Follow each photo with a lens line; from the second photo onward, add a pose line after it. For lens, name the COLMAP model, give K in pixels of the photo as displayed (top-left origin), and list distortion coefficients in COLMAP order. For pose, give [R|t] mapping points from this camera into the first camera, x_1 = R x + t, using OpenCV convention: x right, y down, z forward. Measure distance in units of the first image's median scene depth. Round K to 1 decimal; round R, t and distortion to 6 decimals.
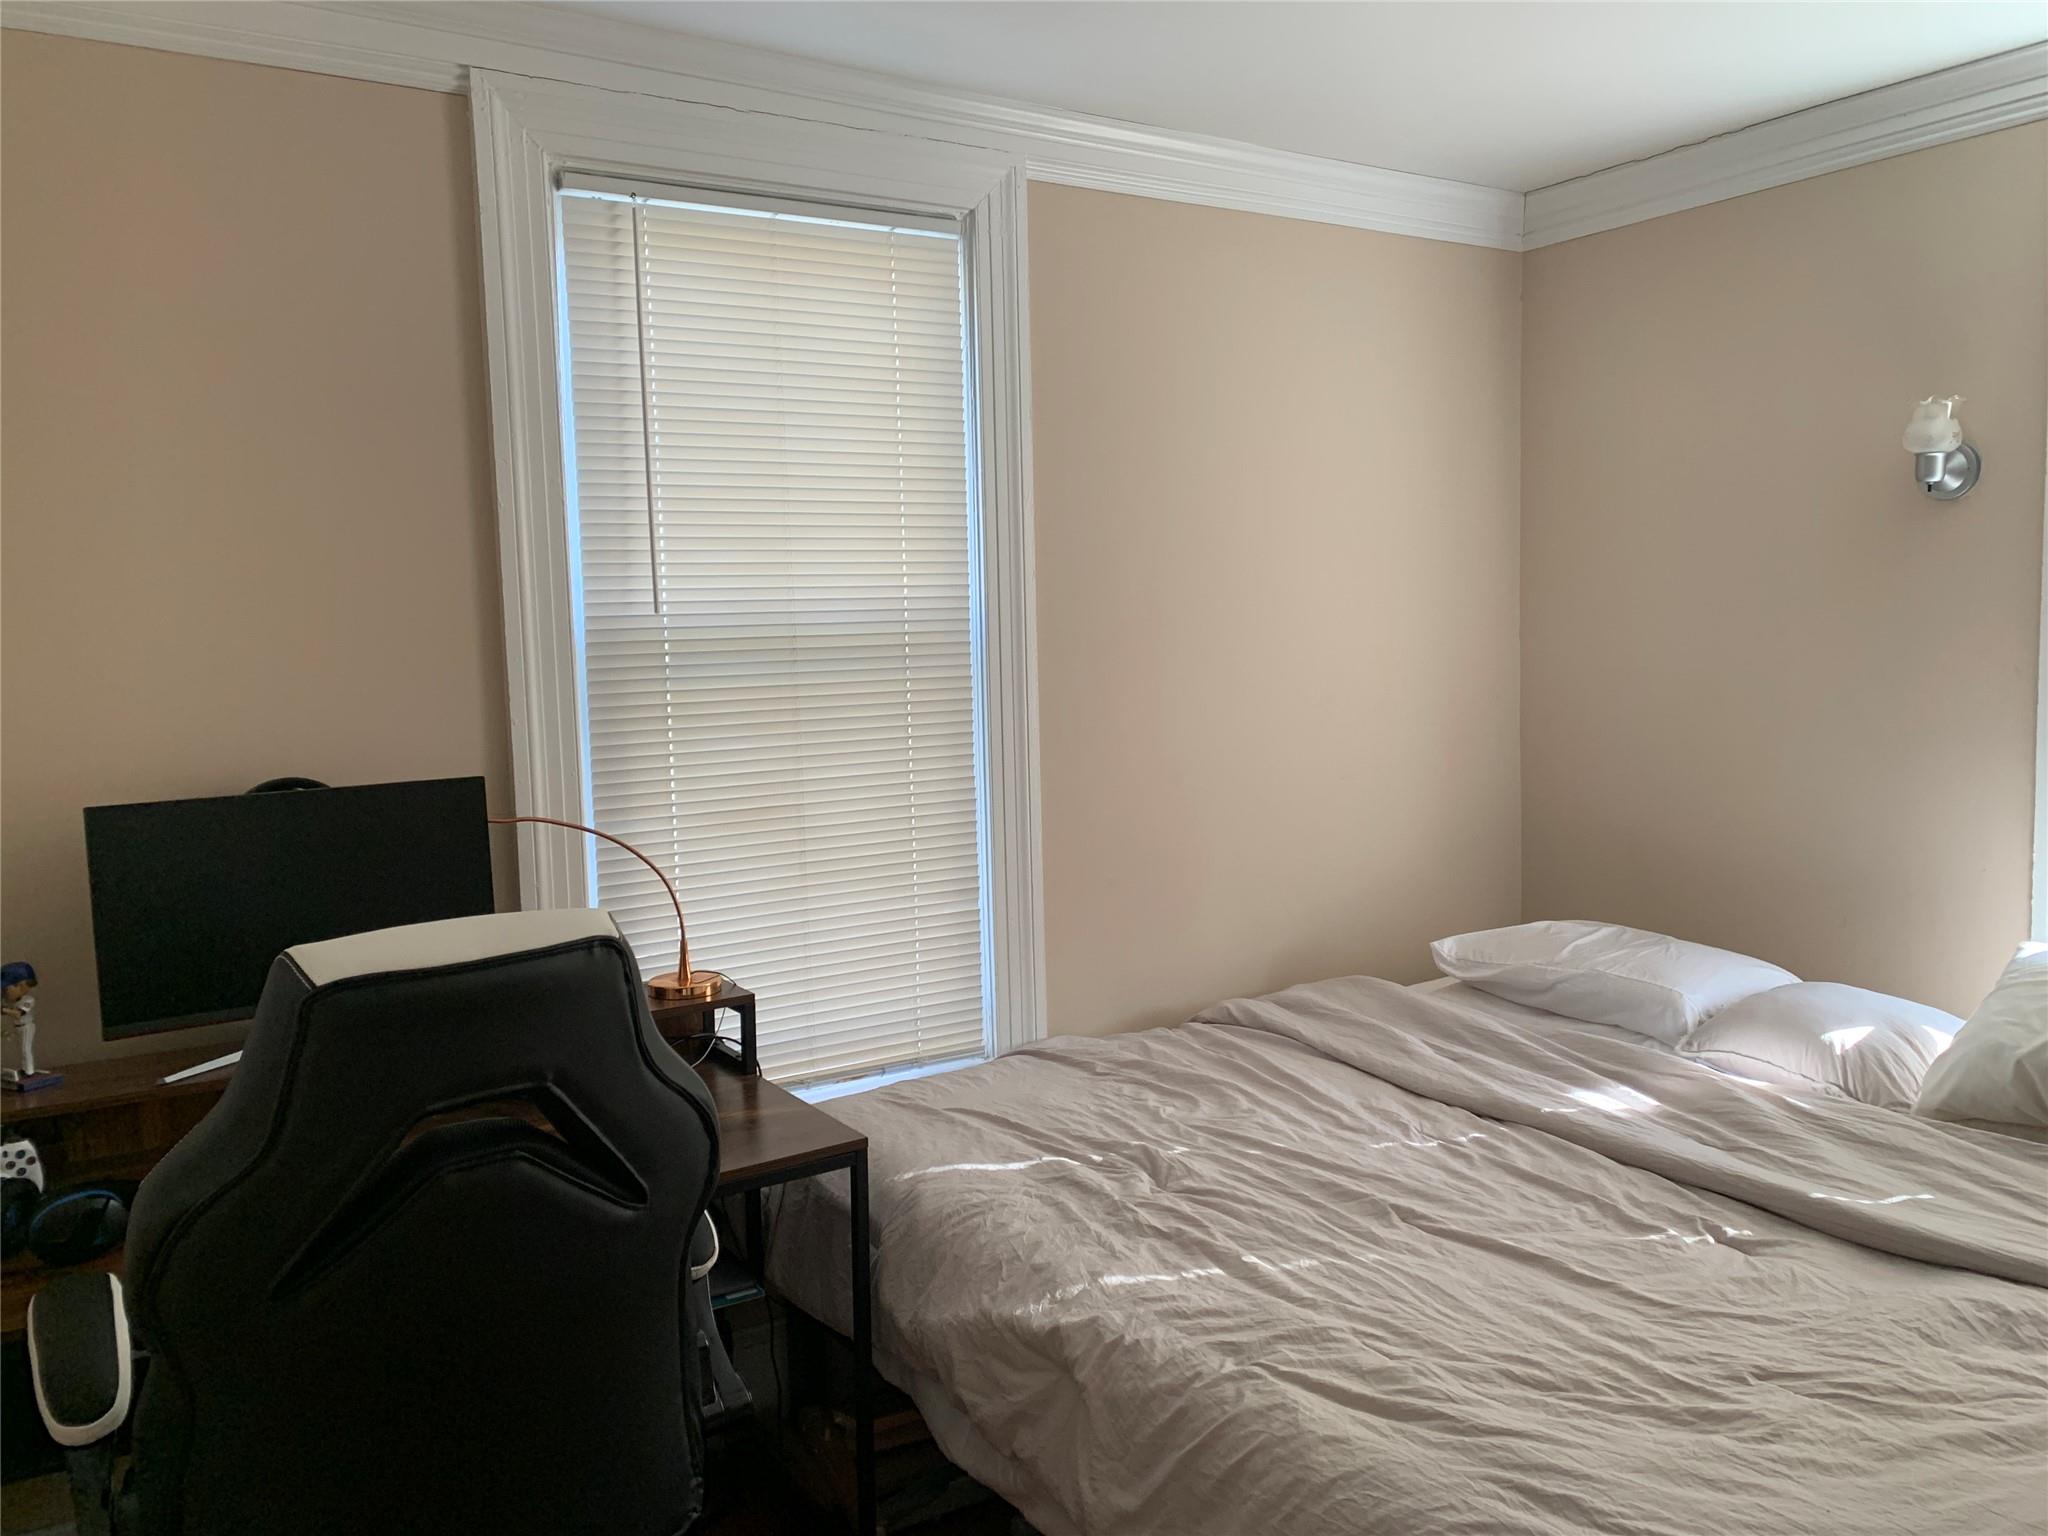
lens RADIAL K [[1560.3, 0, 1029.6], [0, 1560.3, 768.8], [0, 0, 1]] dist [0.024357, -0.011873]
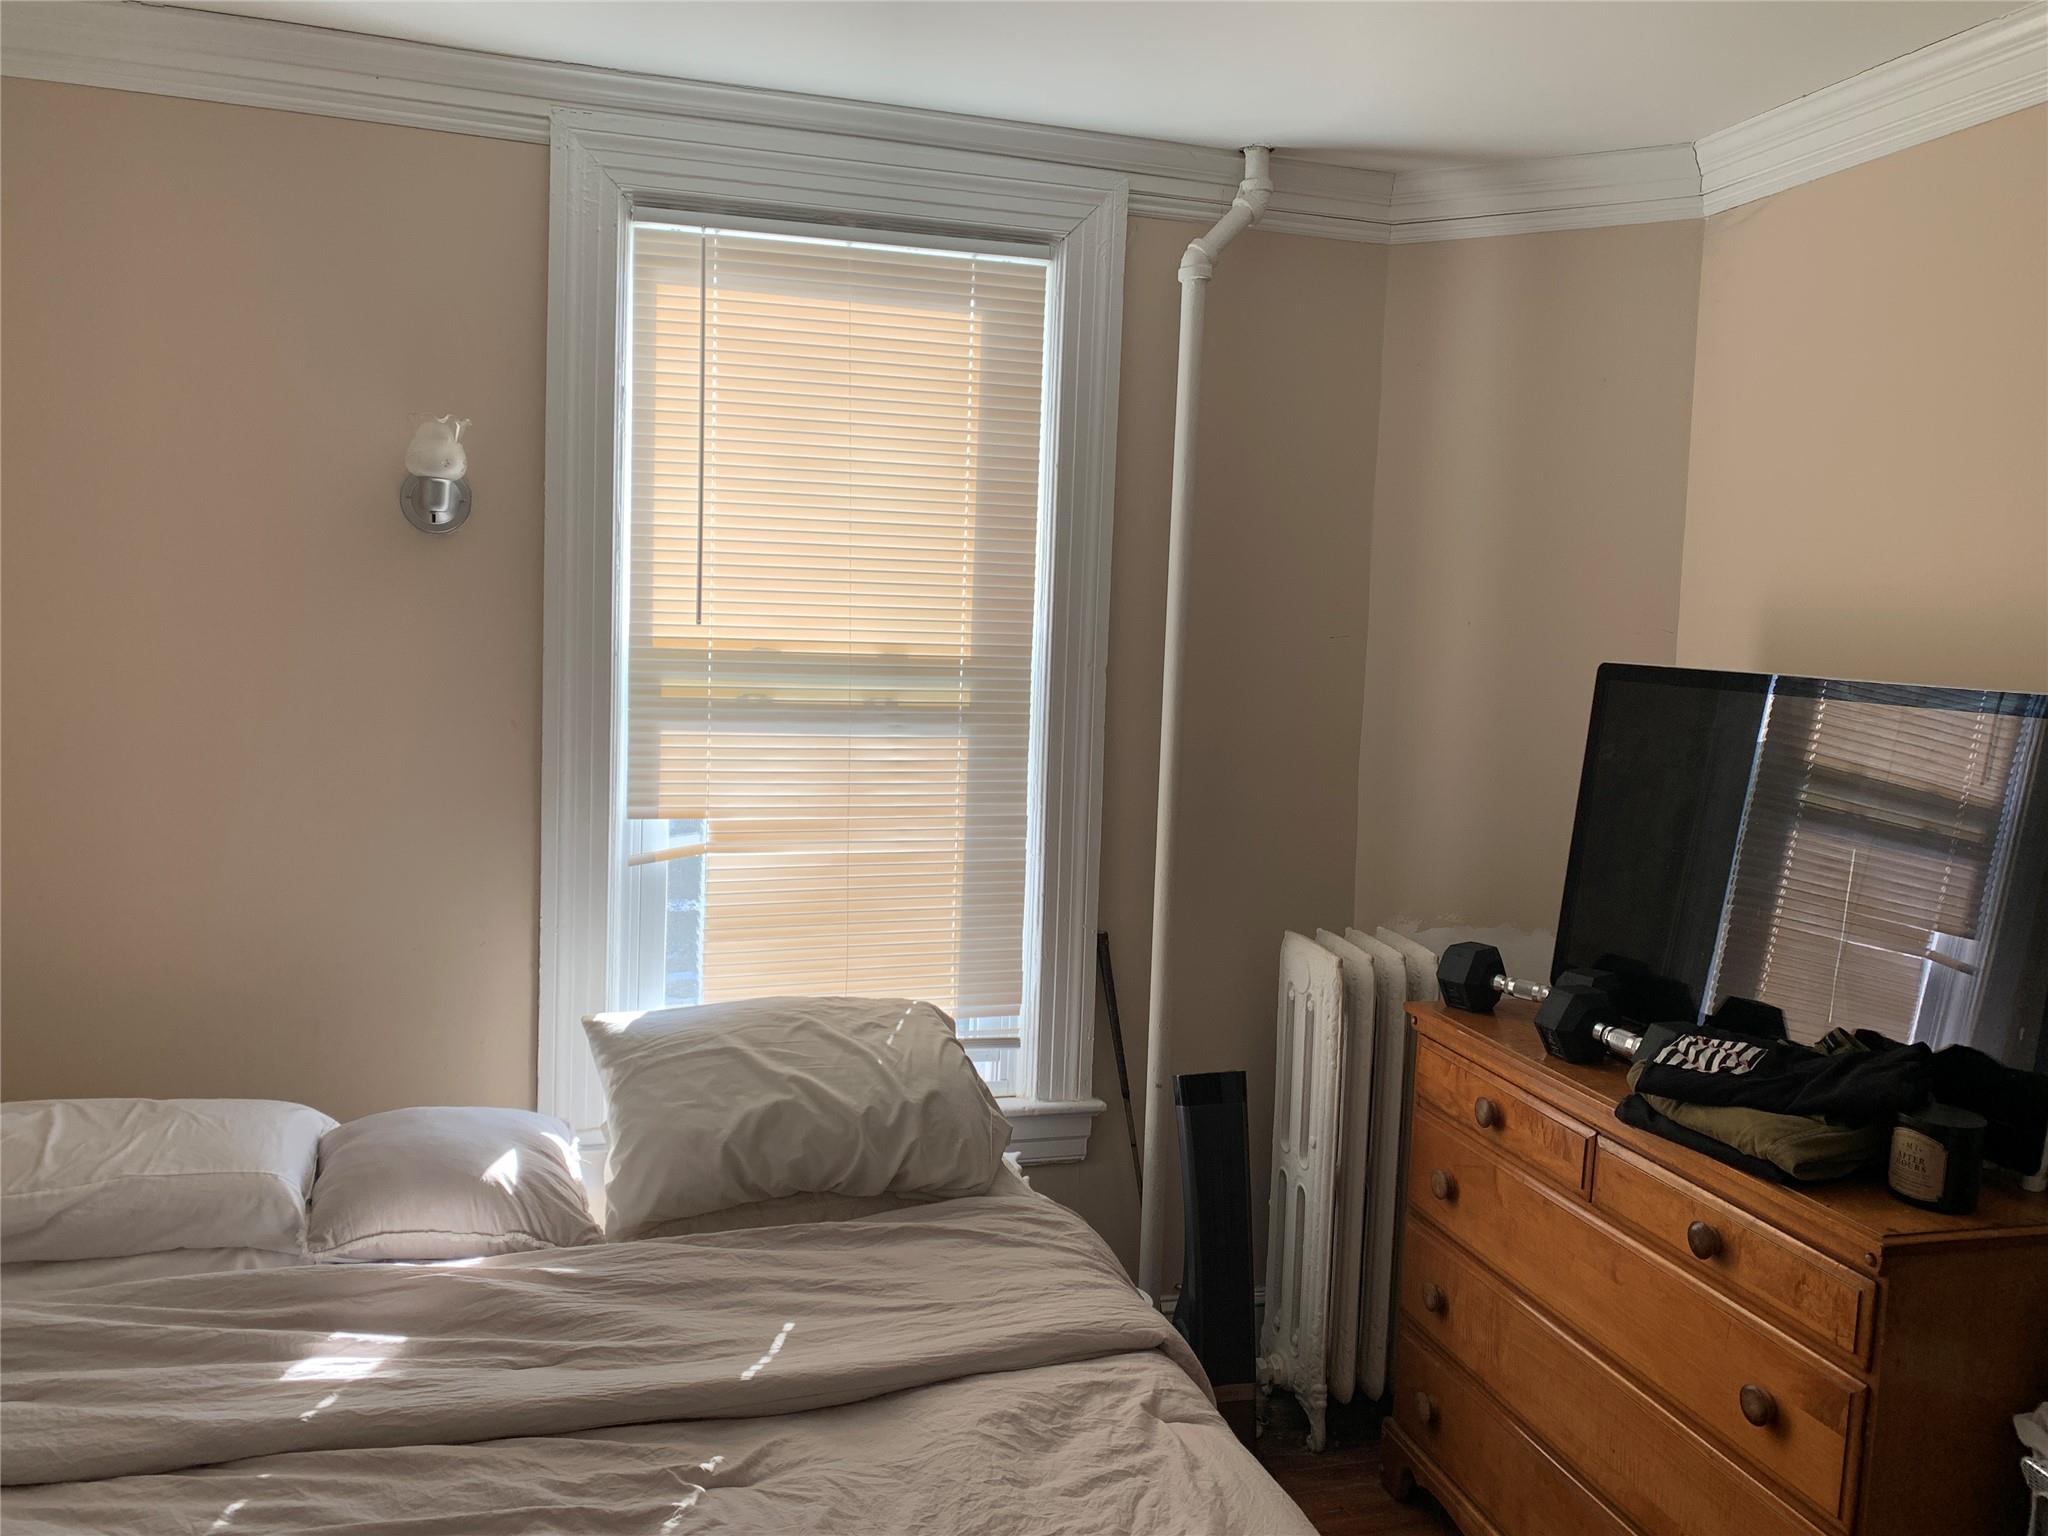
lens RADIAL K [[1560.3, 0, 1031.6], [0, 1560.3, 762.7], [0, 0, 1]] dist [0.024357, -0.011873]
pose [[0.296031, -0.032209, 0.954635, -0.194982], [0.055087, 0.998344, 0.016601, -0.046248], [-0.953589, 0.047674, 0.297315, 0.511513]]
